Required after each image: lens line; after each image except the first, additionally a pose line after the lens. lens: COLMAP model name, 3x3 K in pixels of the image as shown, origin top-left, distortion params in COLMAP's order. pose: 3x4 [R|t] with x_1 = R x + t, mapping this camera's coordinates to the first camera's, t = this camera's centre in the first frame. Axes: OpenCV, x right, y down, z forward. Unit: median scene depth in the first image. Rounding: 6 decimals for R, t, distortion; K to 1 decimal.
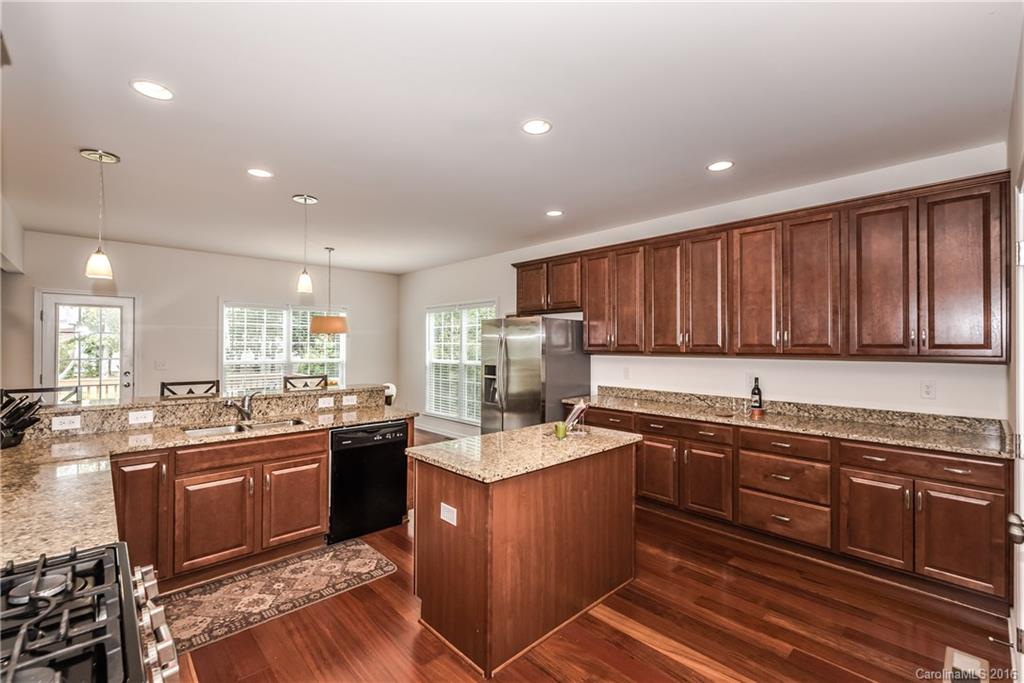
lens RADIAL K [[445.9, 0, 512.0], [0, 445.9, 341.5], [0, 0, 1]] dist [-0.003375, -0.000349]
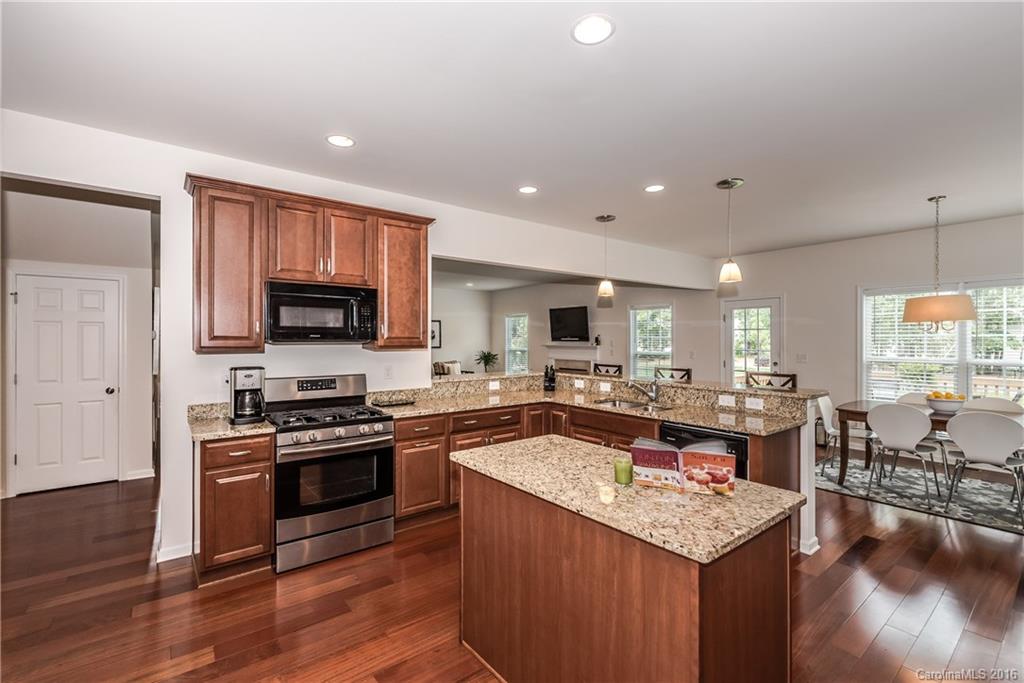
lens RADIAL K [[452.5, 0, 512.0], [0, 452.5, 341.5], [0, 0, 1]] dist [0.001442, 0.000248]
pose [[-0.087362, 0.000913, -0.996176, 0.531495], [0.003283, 0.999994, 0.000629, 0.014350], [0.996171, -0.003215, -0.087364, 0.640652]]
